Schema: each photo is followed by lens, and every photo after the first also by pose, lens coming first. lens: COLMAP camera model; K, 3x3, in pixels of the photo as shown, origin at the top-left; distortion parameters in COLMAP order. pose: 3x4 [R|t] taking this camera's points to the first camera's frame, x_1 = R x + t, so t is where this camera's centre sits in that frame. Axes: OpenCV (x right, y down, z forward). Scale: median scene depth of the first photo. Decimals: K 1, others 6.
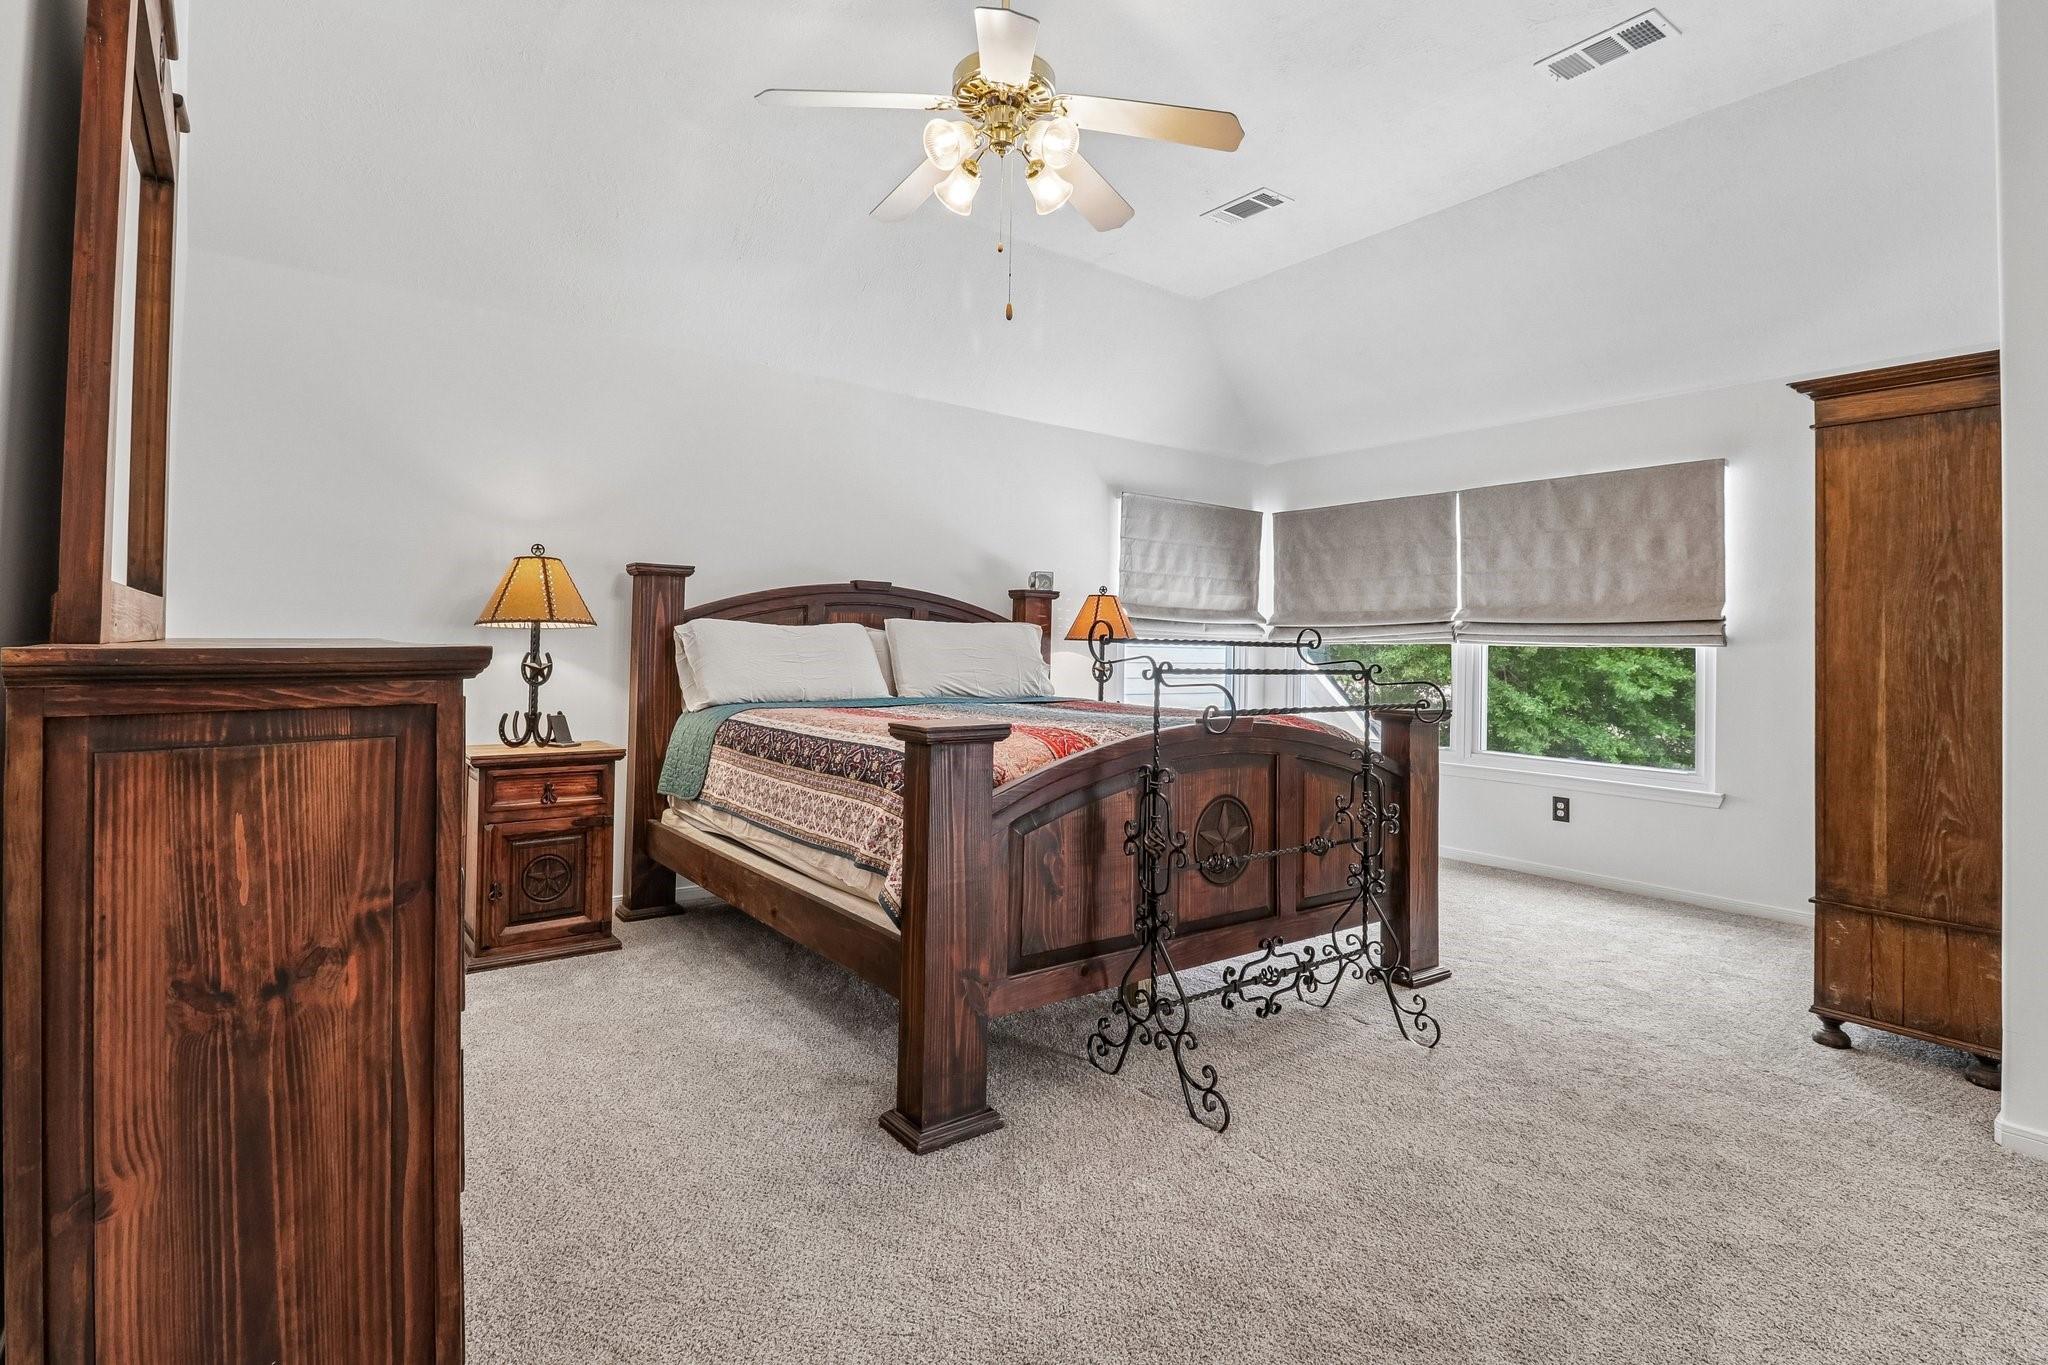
lens RADIAL K [[965.6, 0, 1023.6], [0, 965.6, 657.2], [0, 0, 1]] dist [0.004801, -0.011565]
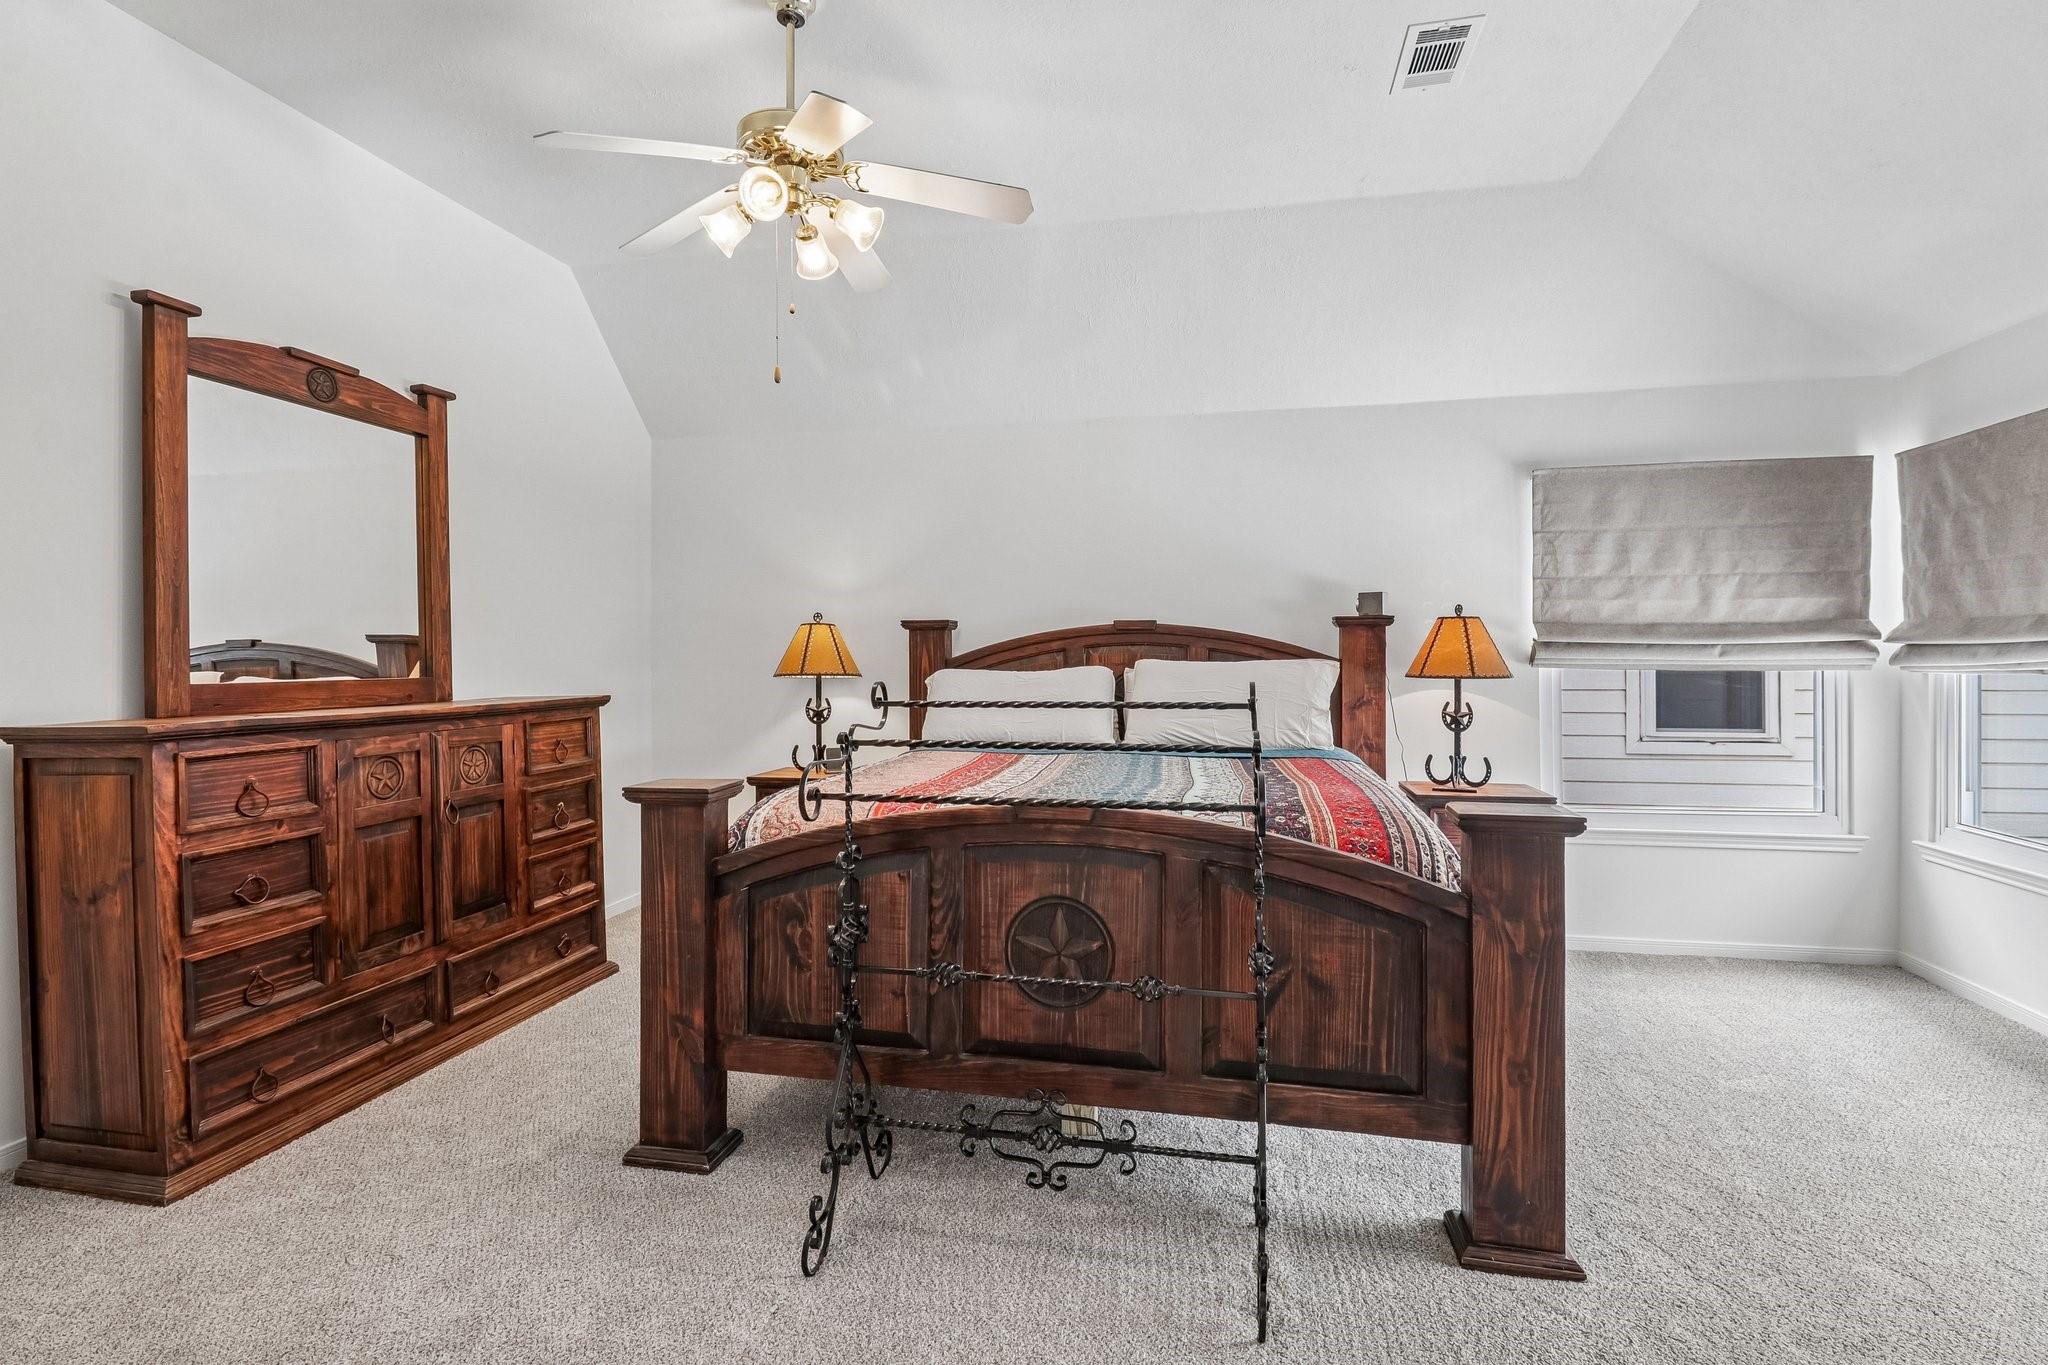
lens RADIAL K [[973.1, 0, 1023.7], [0, 973.1, 680.3], [0, 0, 1]] dist [-0.005396, -0.000647]
pose [[0.662555, -0.004186, -0.749001, 0.464377], [0.009631, 0.999949, 0.002931, -0.021812], [0.748951, -0.009156, 0.662562, 0.266224]]
